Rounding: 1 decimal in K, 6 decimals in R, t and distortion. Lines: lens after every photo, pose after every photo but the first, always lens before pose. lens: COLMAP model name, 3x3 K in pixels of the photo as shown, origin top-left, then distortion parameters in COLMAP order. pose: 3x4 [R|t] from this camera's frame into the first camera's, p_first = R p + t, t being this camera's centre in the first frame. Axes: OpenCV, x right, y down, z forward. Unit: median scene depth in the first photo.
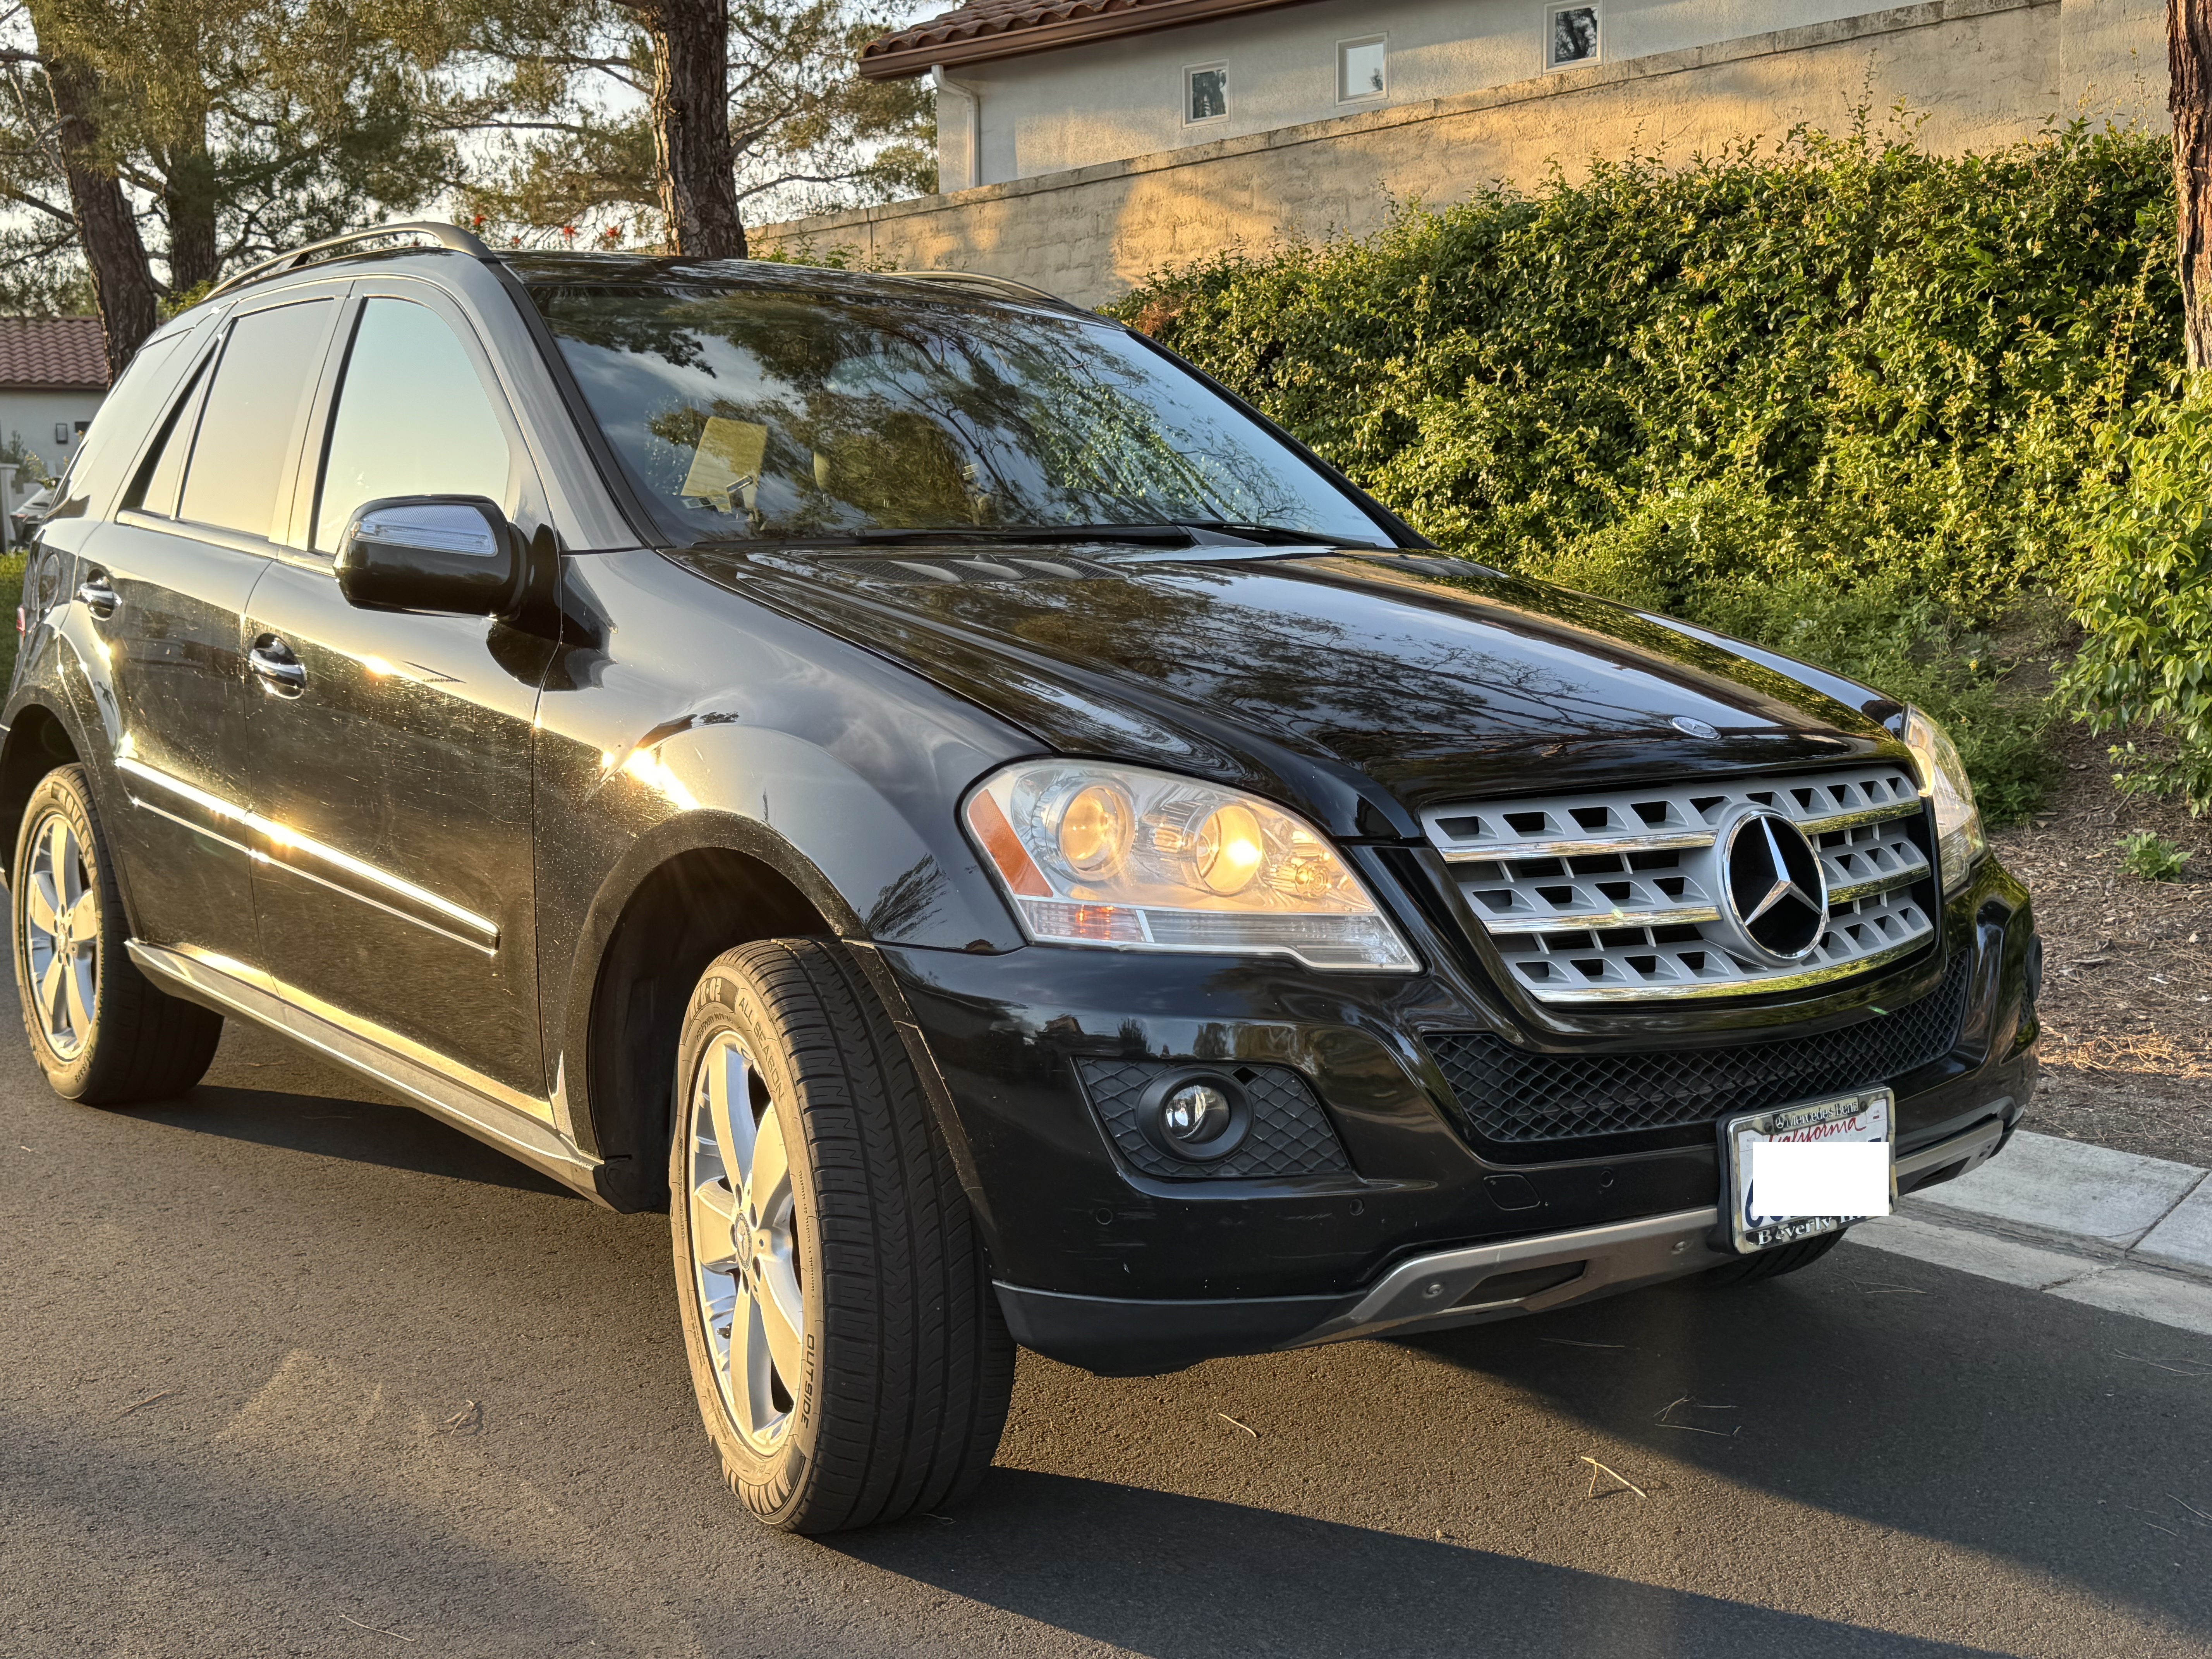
lens RADIAL K [[2448.3, 0, 1104.8], [0, 2448.3, 832.9], [0, 0, 1]] dist [0.084546, 0.000000]
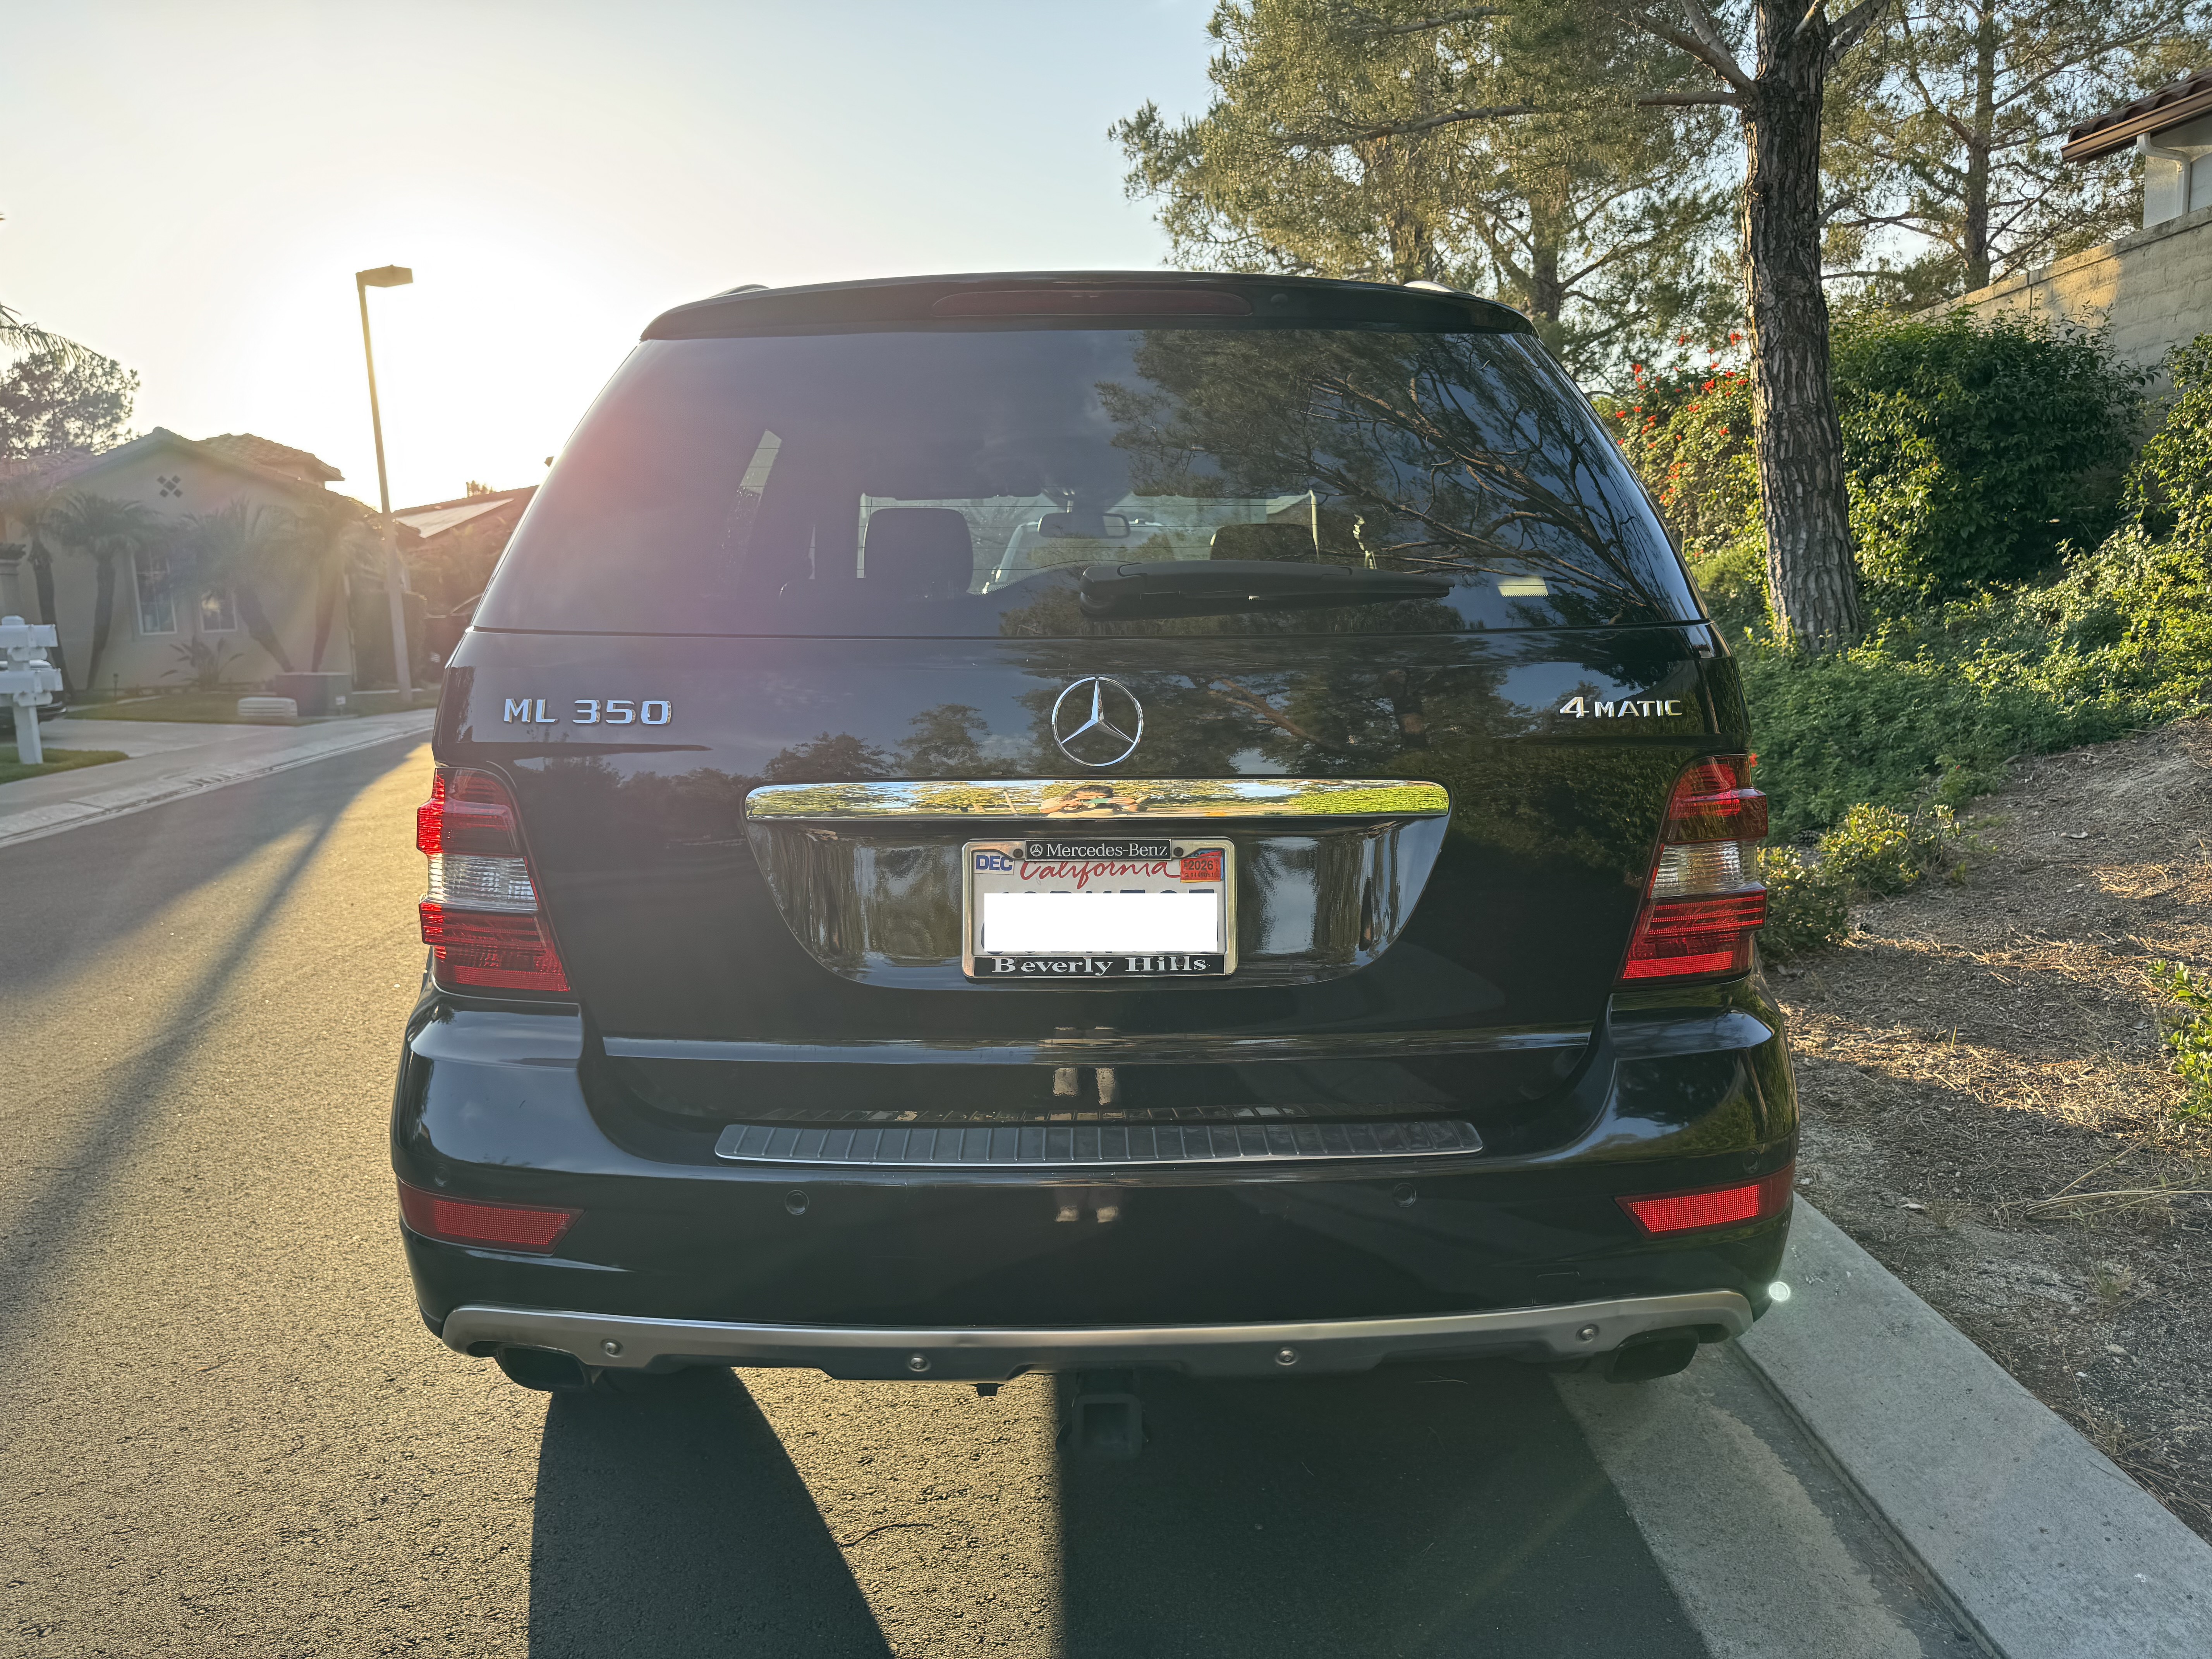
lens RADIAL K [[1571.9, 0, 1103.2], [0, 1571.9, 829.5], [0, 0, 1]] dist [0.010506, -0.023019]
pose [[0.765916, 0.059039, -0.640224, 0.061486], [-0.041225, 0.998236, 0.042736, -0.042201], [0.641617, -0.006339, 0.766999, 0.329728]]
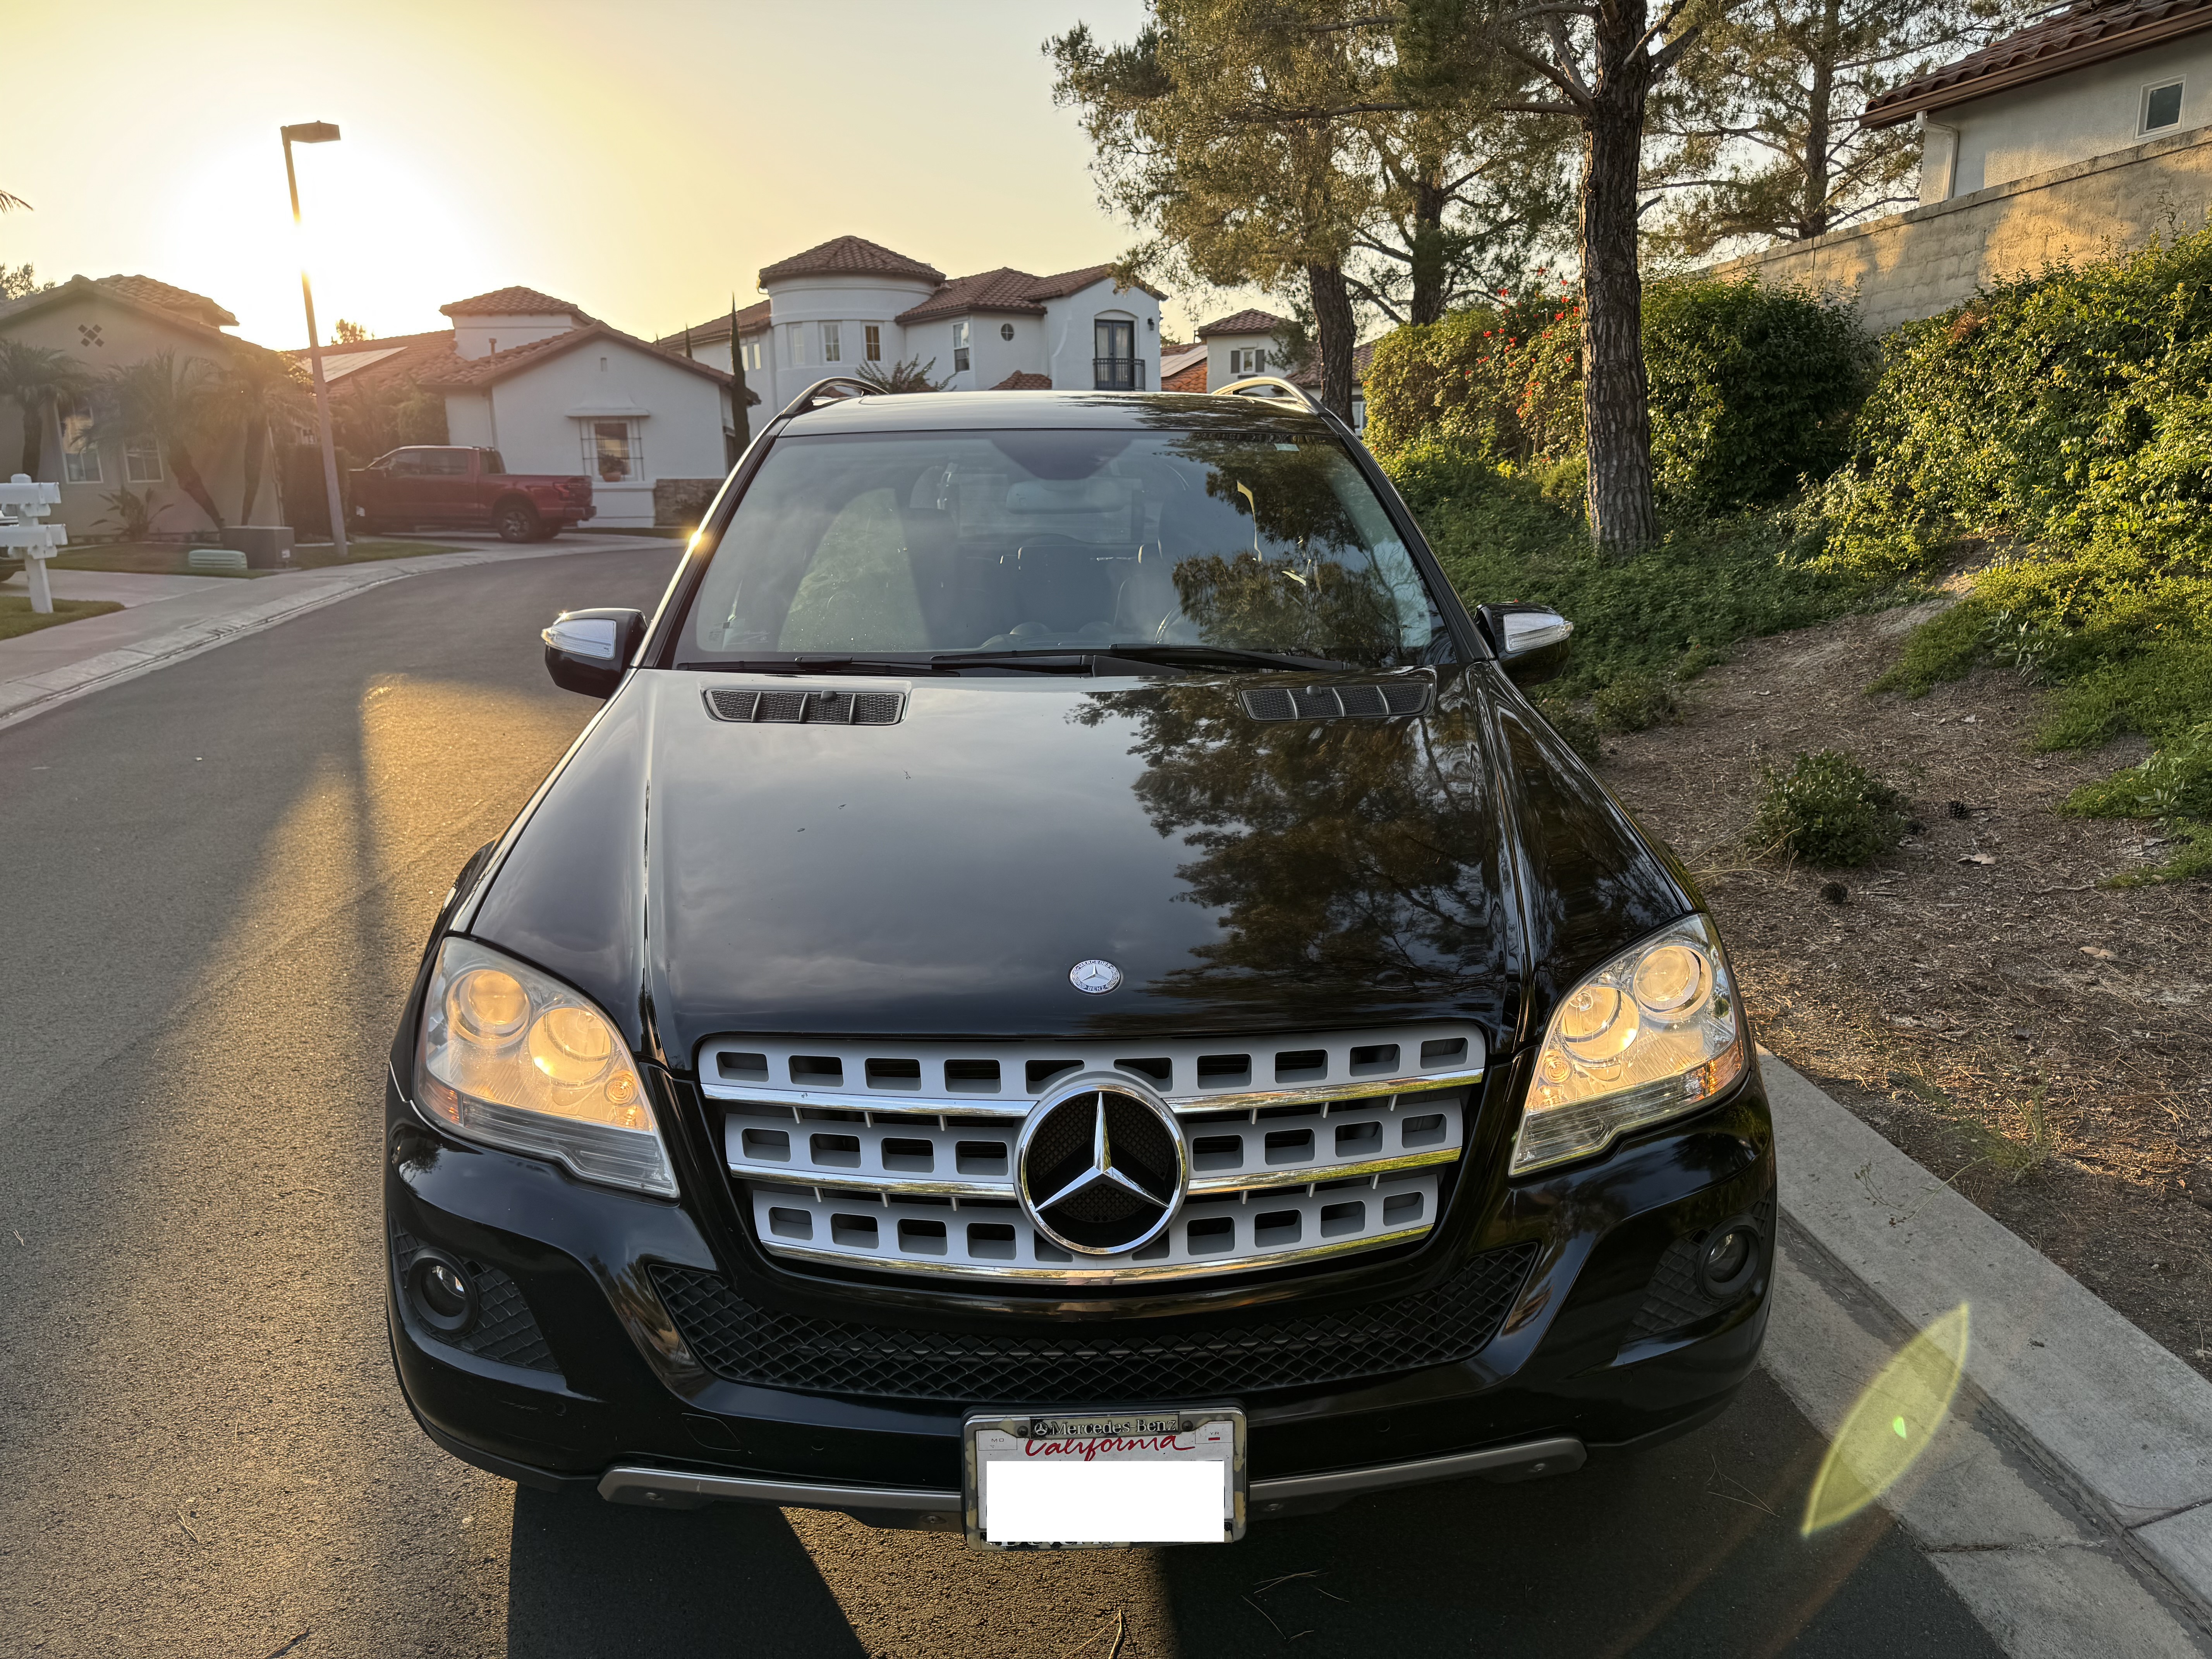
lens RADIAL K [[1571.9, 0, 1108.1], [0, 1571.9, 829.9], [0, 0, 1]] dist [0.010506, -0.023019]
pose [[0.814923, 0.119139, -0.567192, 0.149536], [-0.055845, 0.990231, 0.127762, -0.045299], [0.576873, -0.072441, 0.813615, 0.136131]]
